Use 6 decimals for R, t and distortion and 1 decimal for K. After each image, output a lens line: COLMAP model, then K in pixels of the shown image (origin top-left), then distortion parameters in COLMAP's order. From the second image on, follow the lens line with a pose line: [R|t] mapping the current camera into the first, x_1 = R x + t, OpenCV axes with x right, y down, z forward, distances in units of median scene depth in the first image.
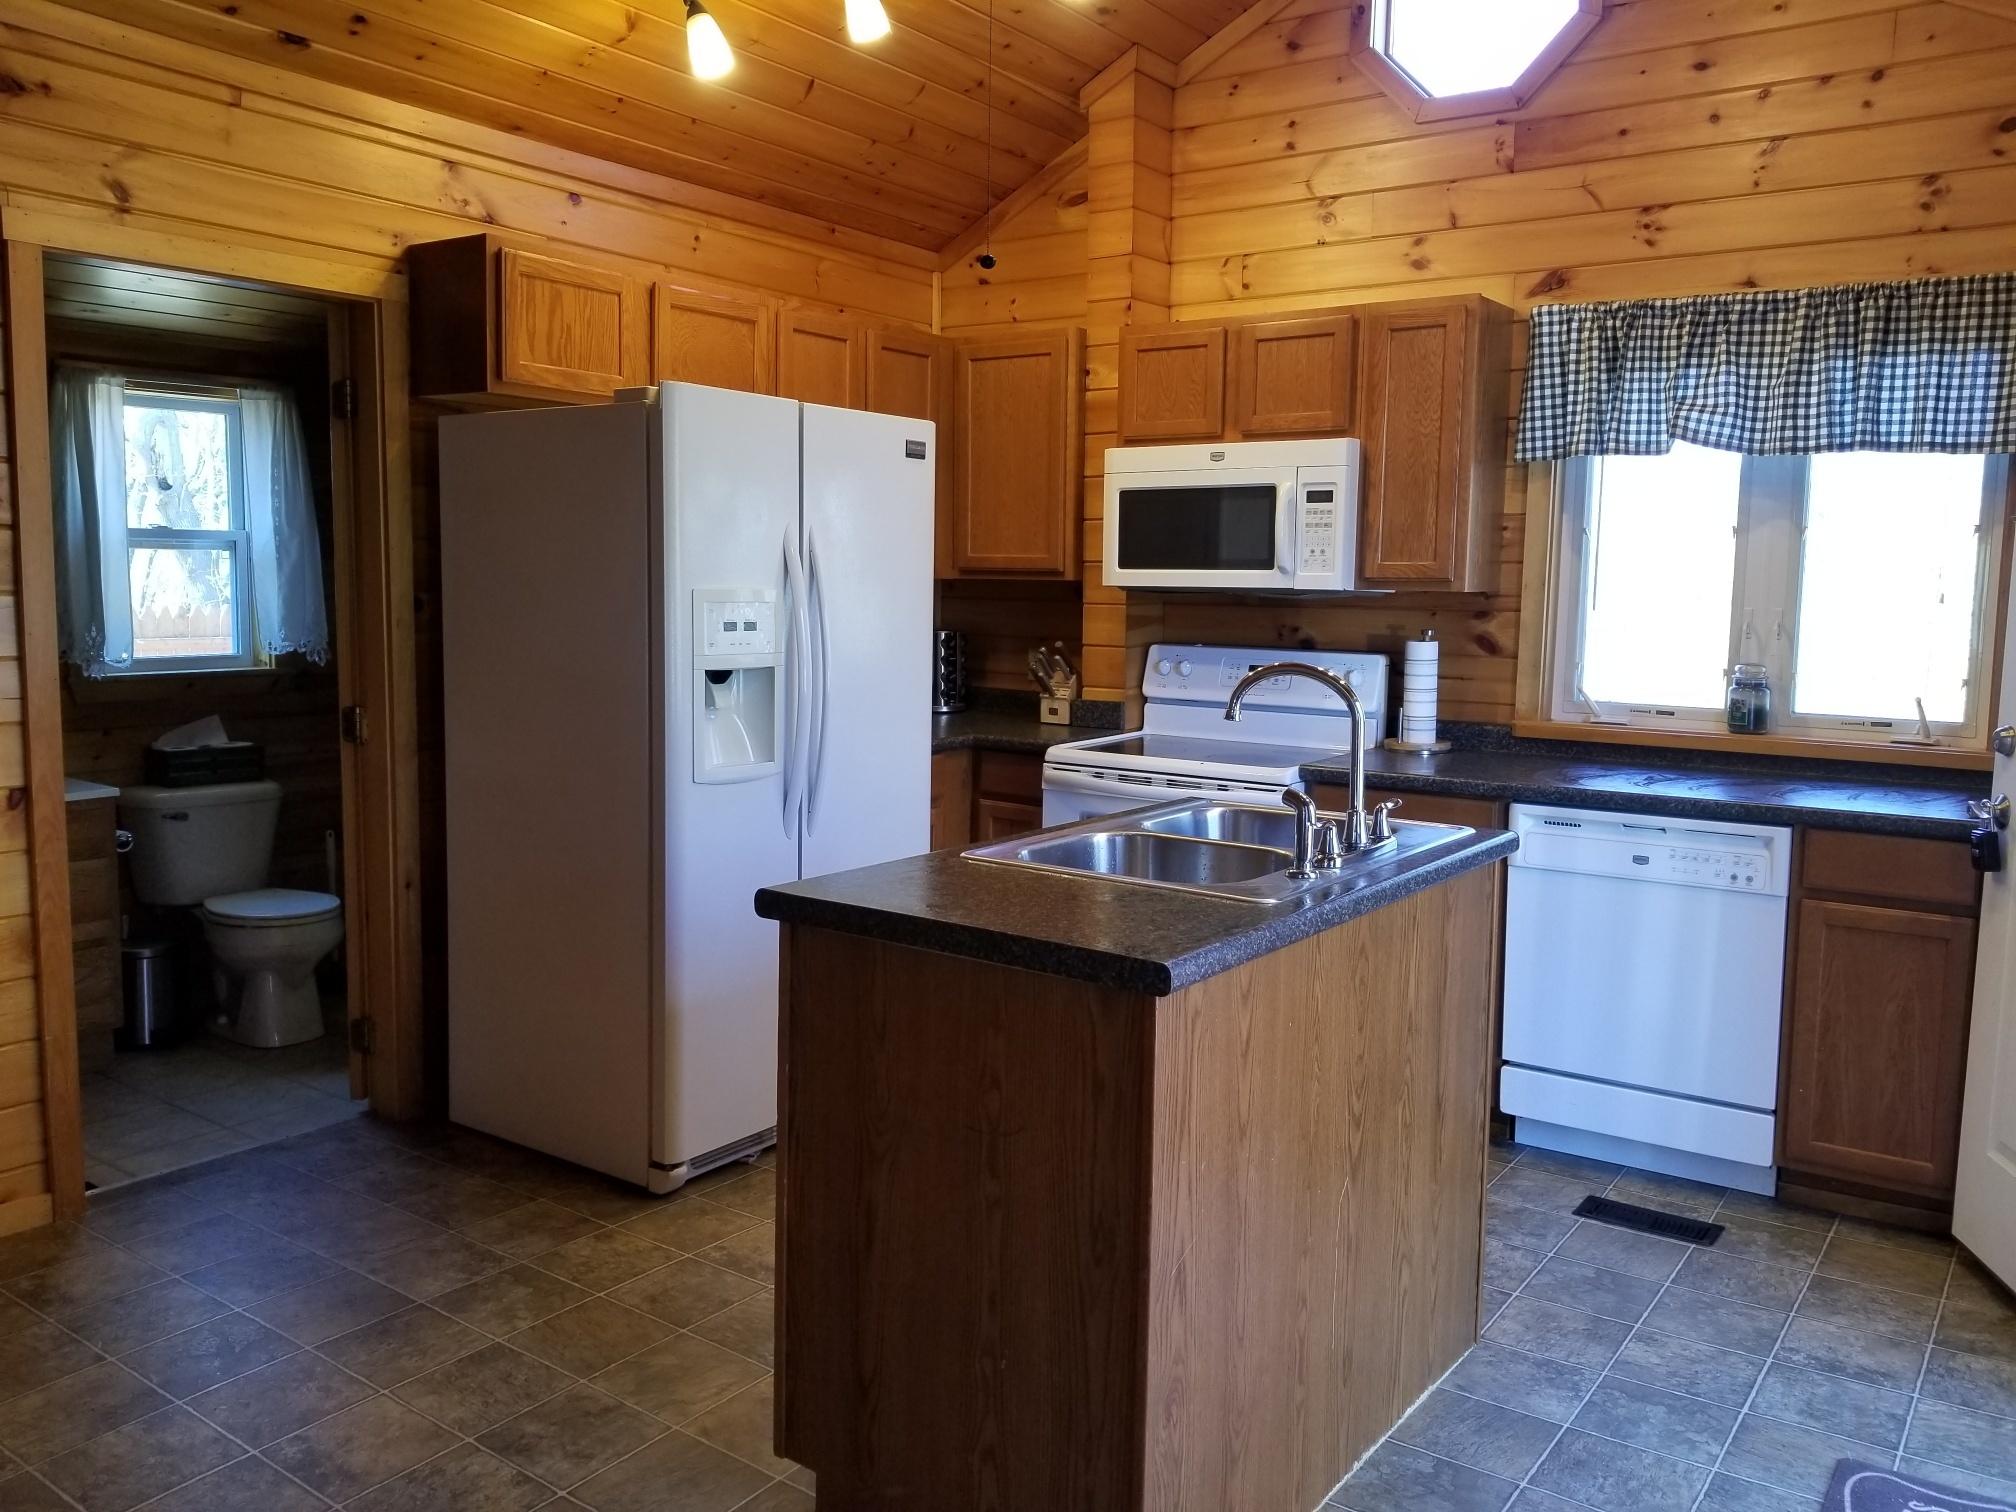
lens RADIAL K [[1572.6, 0, 964.9], [0, 1572.6, 735.1], [0, 0, 1]] dist [0.046790, -0.080191]
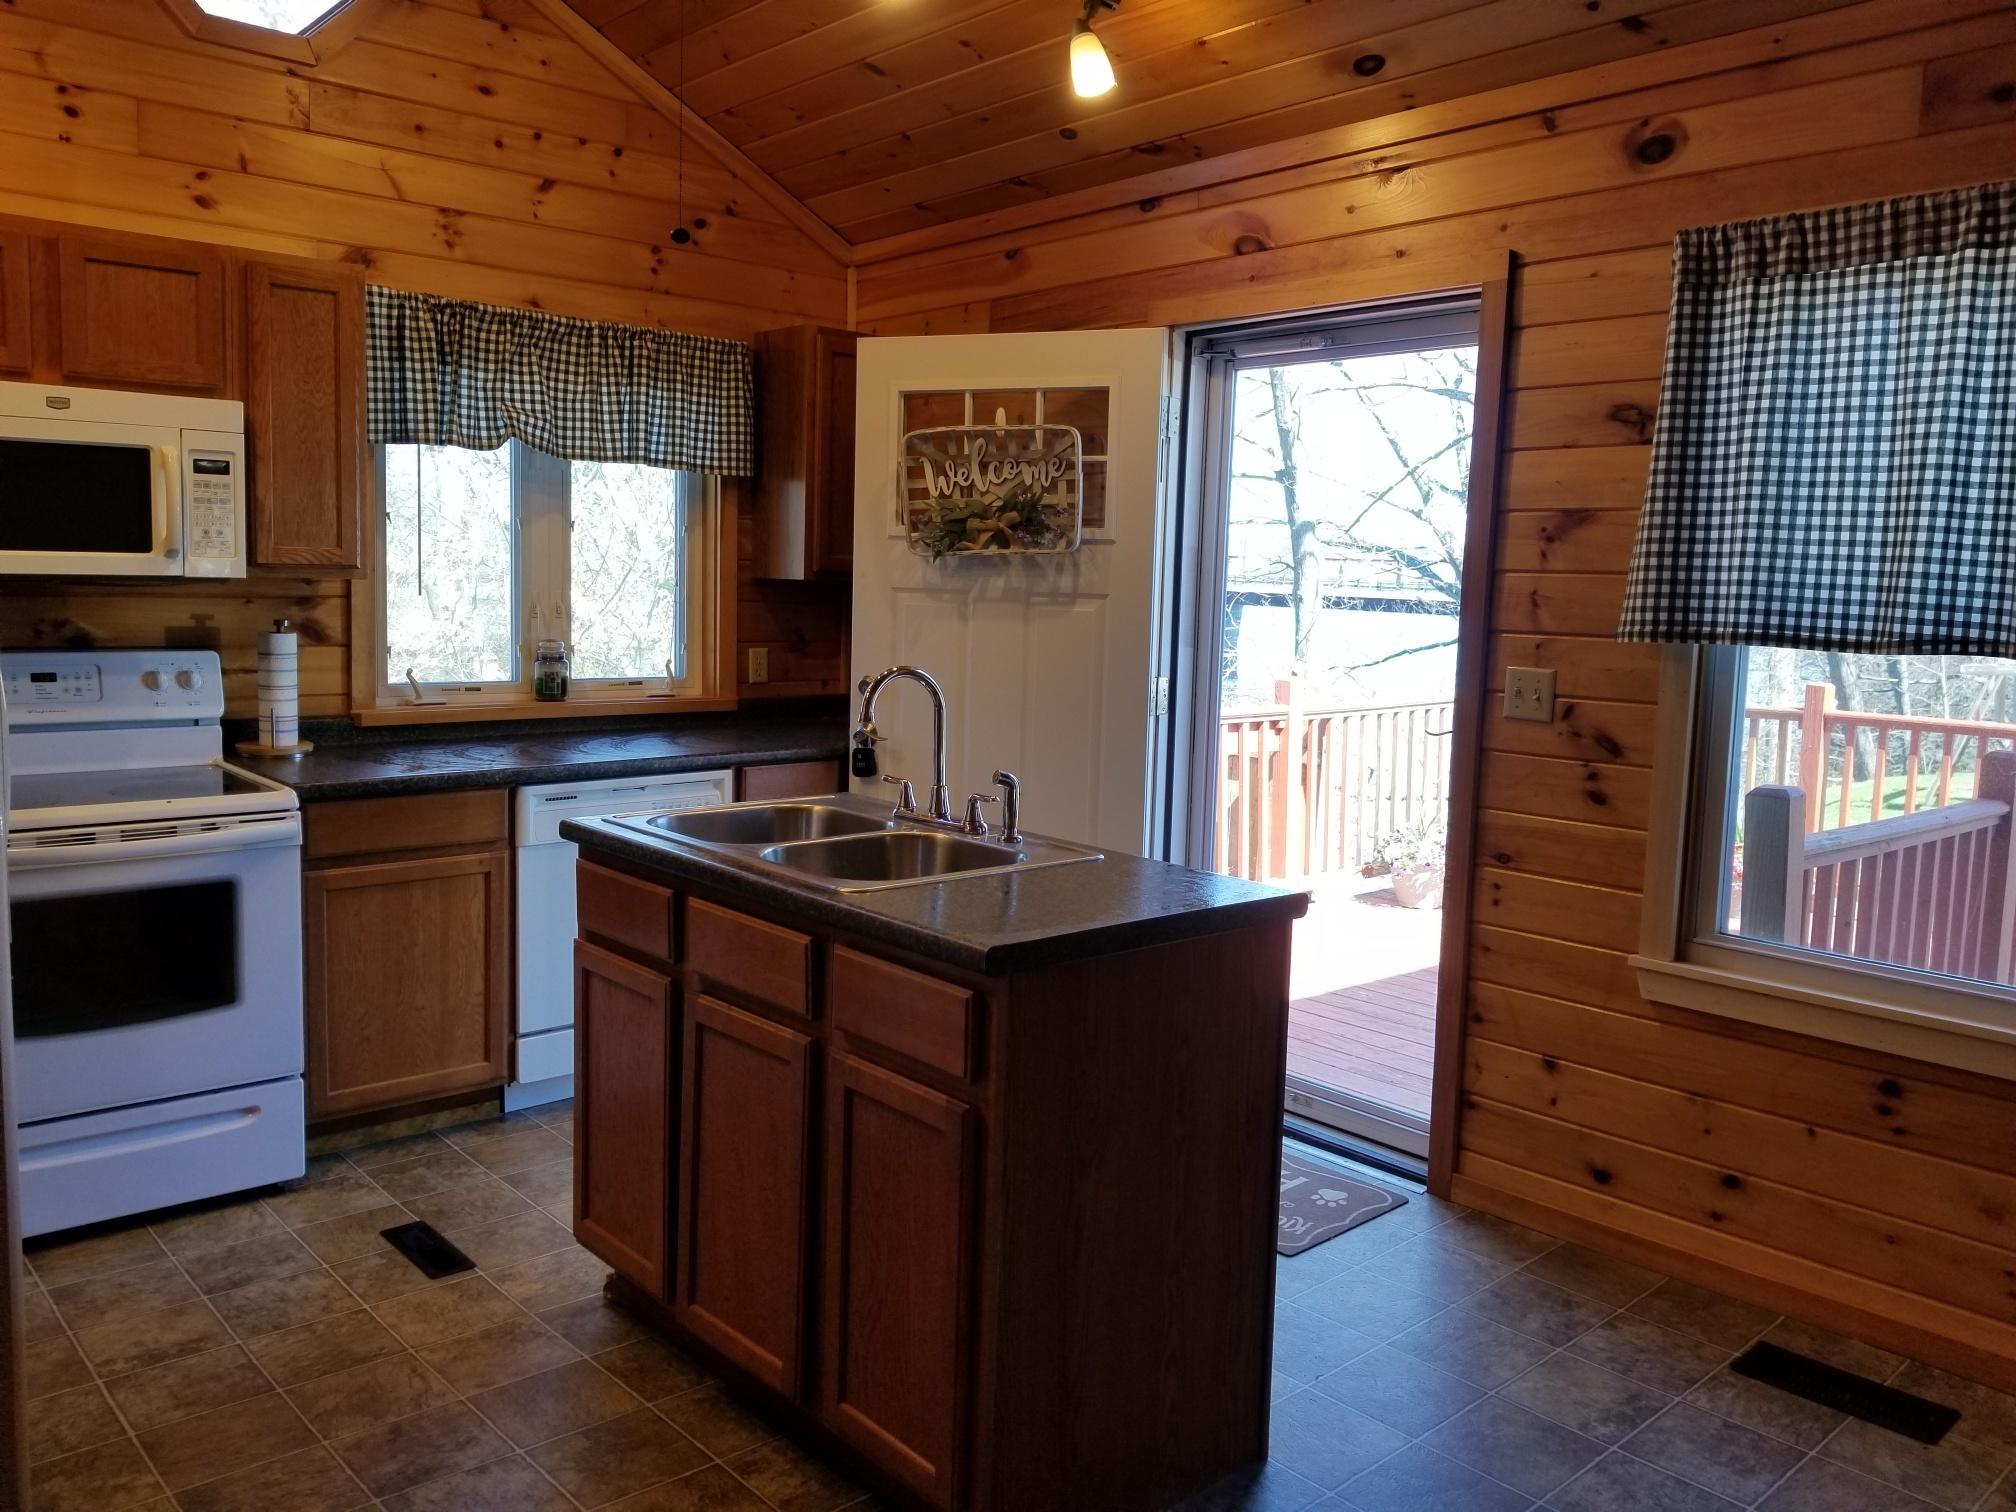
lens RADIAL K [[1572.6, 0, 1024.8], [0, 1572.6, 739.6], [0, 0, 1]] dist [0.046790, -0.080191]
pose [[0.202167, -0.112953, 0.972816, -0.568787], [0.075308, 0.992179, 0.099551, -0.063483], [-0.976451, 0.053135, 0.209092, 0.442846]]
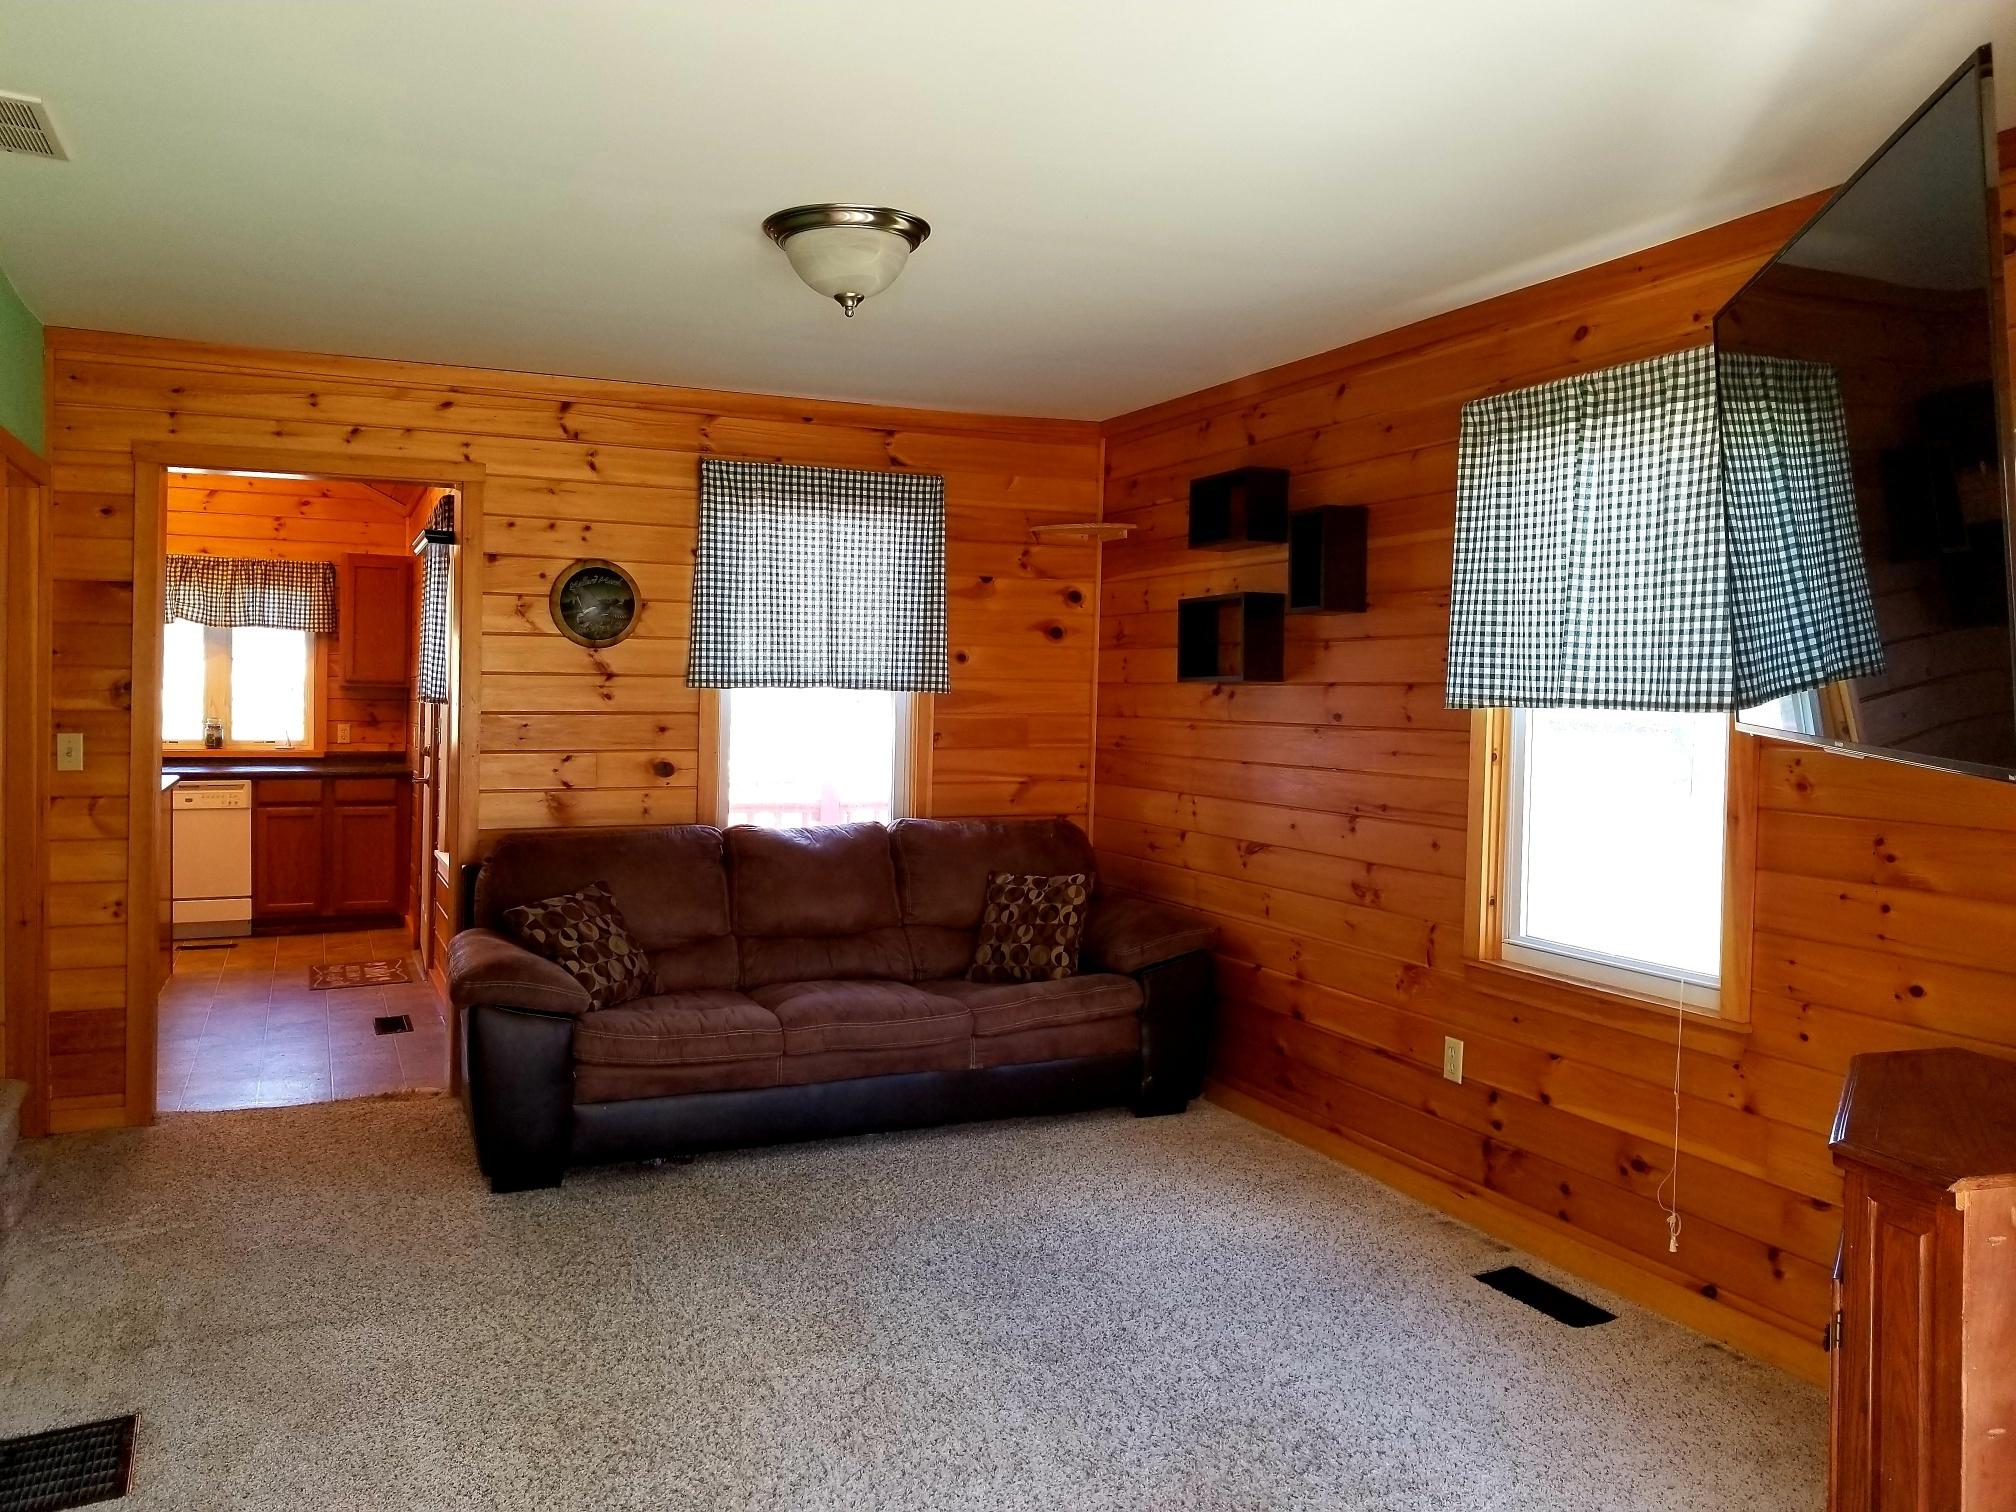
lens RADIAL K [[1572.6, 0, 997.3], [0, 1572.6, 719.2], [0, 0, 1]] dist [0.046790, -0.080191]
pose [[0.503013, -0.023155, 0.863969, -0.907747], [0.077597, 0.996814, -0.018463, 0.086150], [-0.860788, 0.076328, 0.503207, -1.114199]]
